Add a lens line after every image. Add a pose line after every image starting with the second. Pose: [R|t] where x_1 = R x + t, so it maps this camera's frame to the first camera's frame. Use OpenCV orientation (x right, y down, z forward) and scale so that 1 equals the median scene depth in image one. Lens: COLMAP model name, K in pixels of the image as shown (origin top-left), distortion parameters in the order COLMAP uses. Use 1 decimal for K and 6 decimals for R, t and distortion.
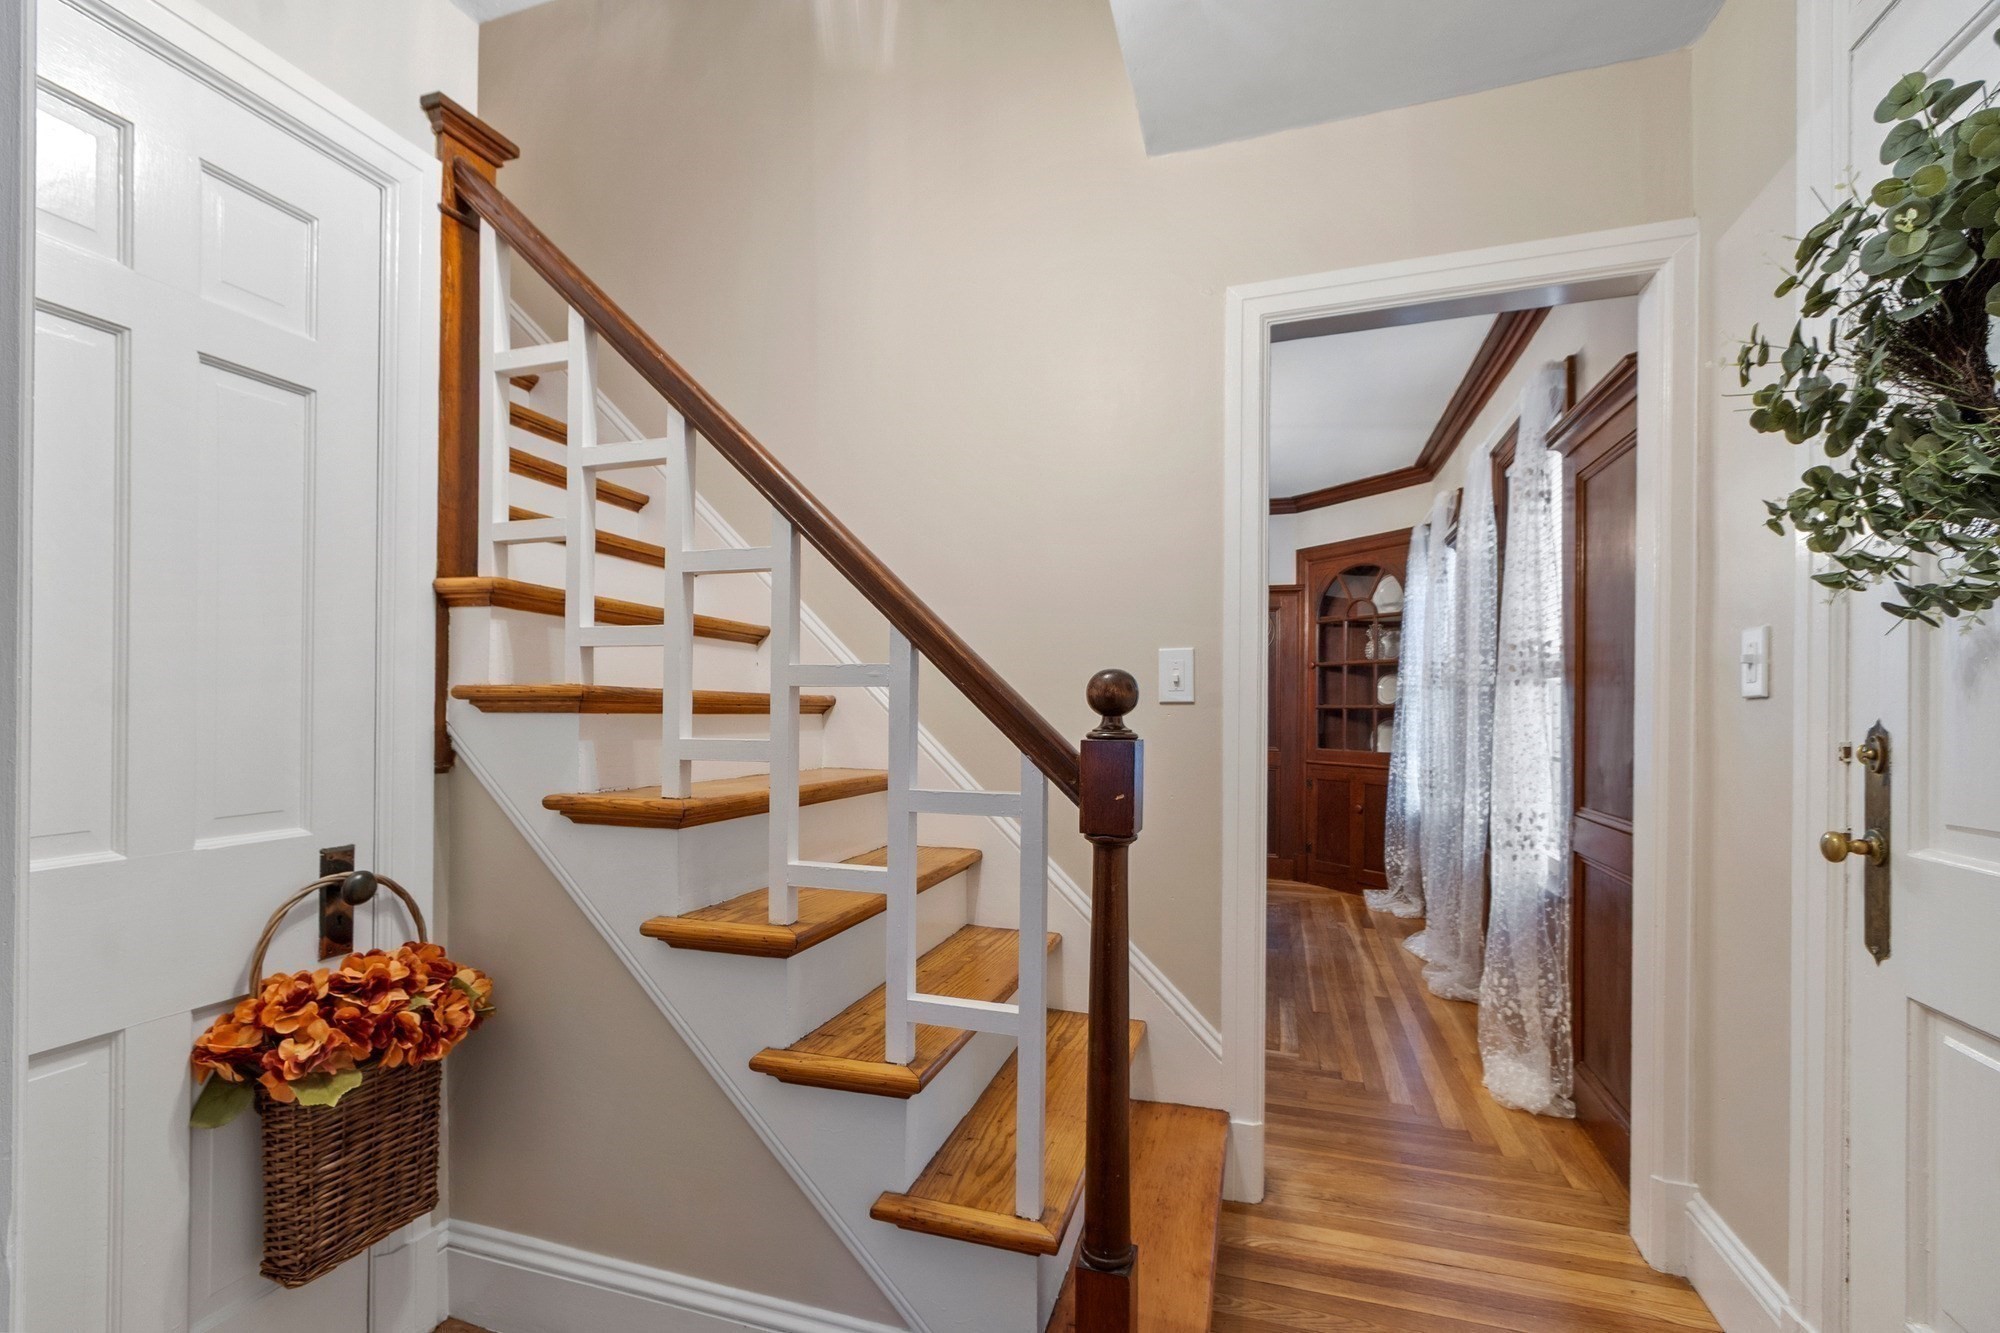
lens RADIAL K [[871.0, 0, 1000.4], [0, 871.0, 683.3], [0, 0, 1]] dist [0.003164, 0.000048]
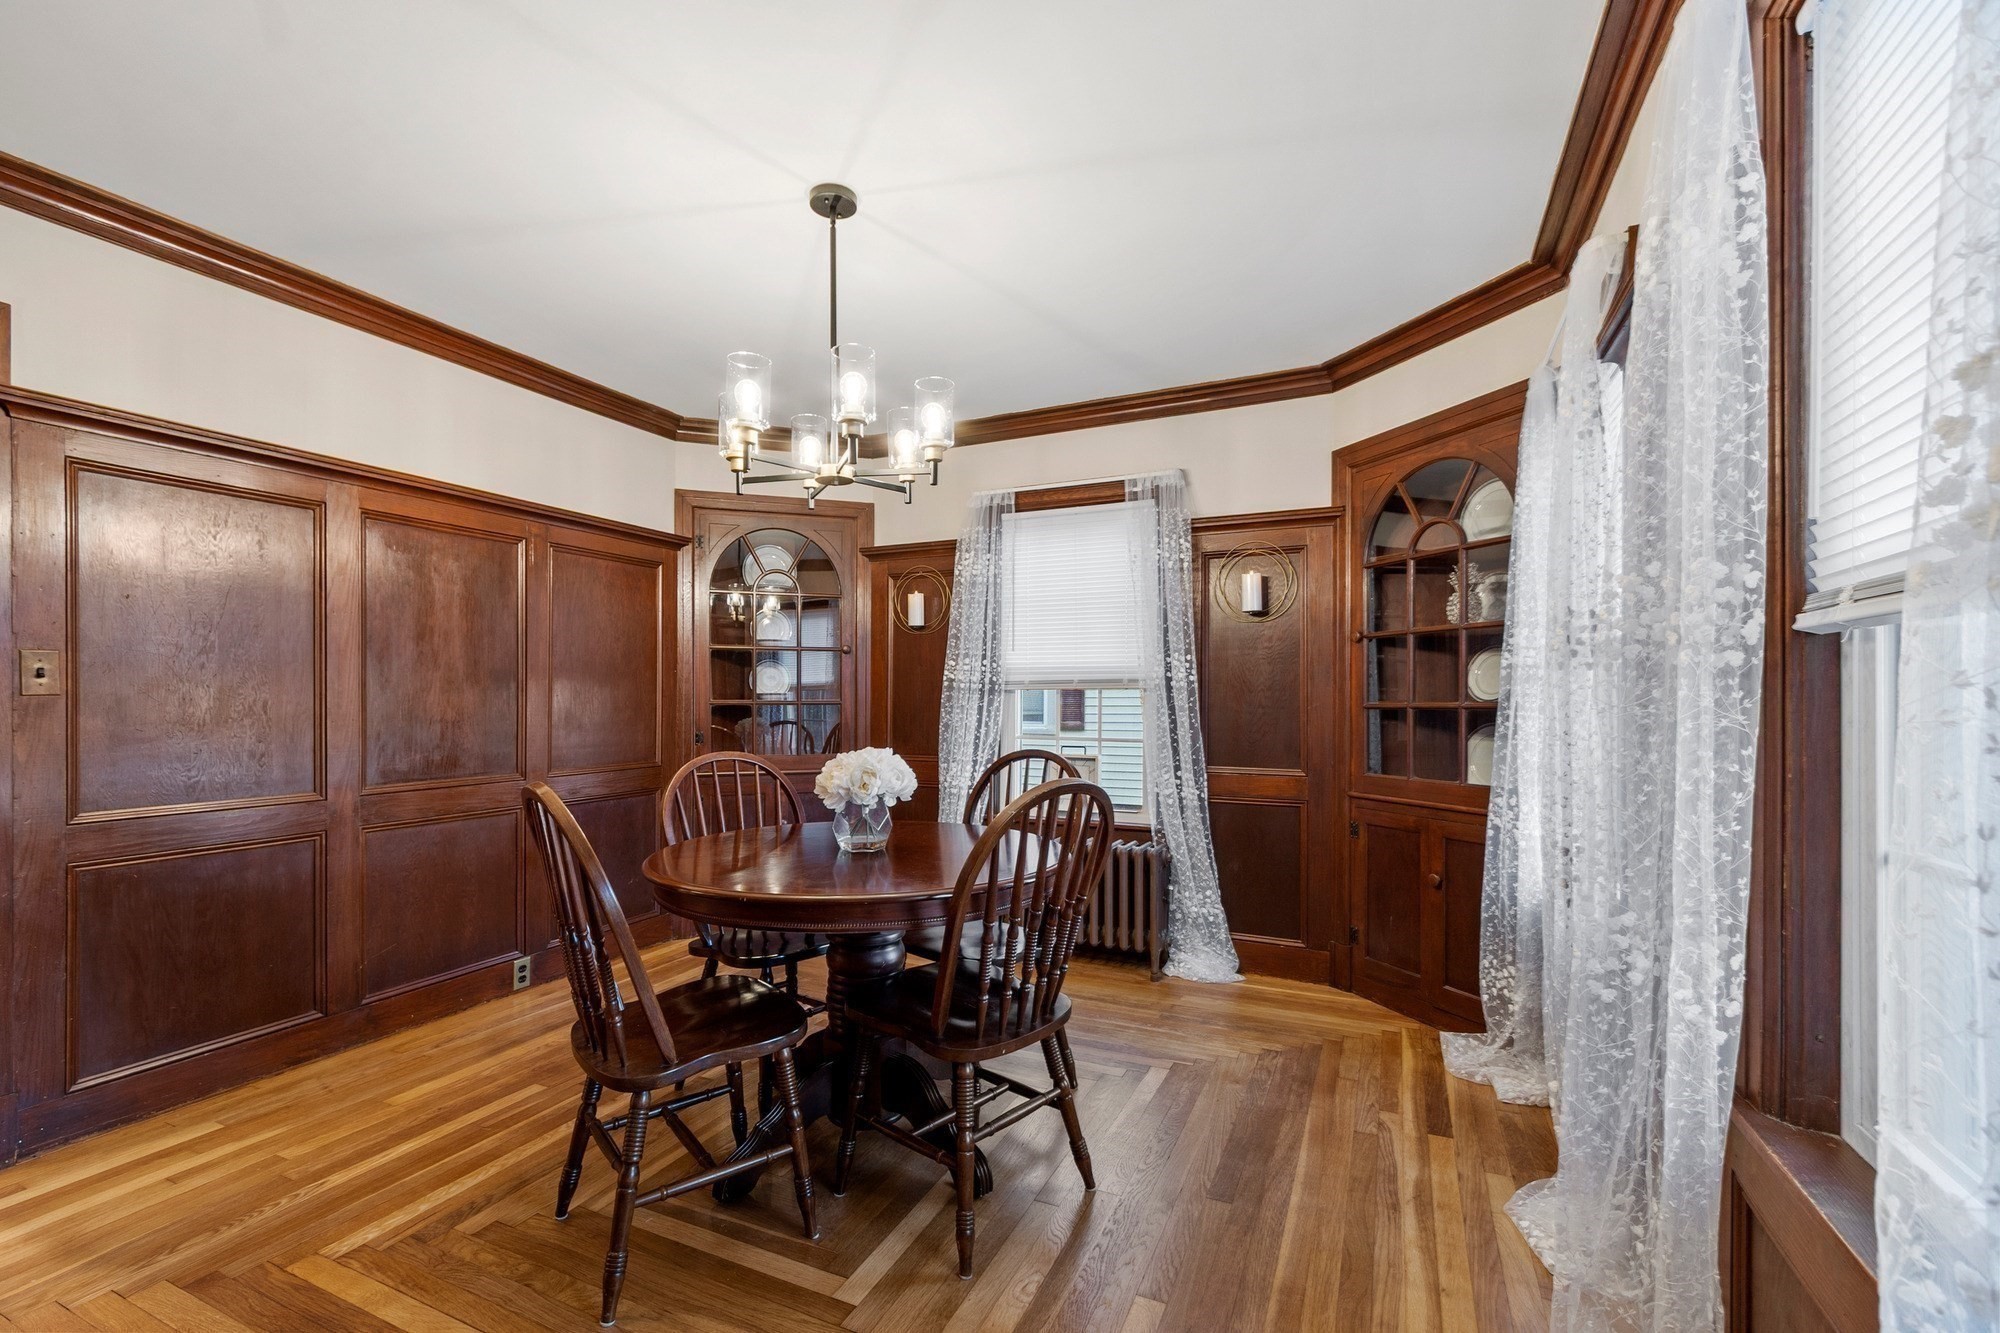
lens RADIAL K [[871.0, 0, 996.5], [0, 871.0, 681.0], [0, 0, 1]] dist [0.003164, 0.000048]
pose [[0.992596, -0.006405, -0.121292, 0.200117], [0.006604, 0.999977, 0.001237, 0.008596], [0.121282, -0.002029, 0.992616, 0.402762]]
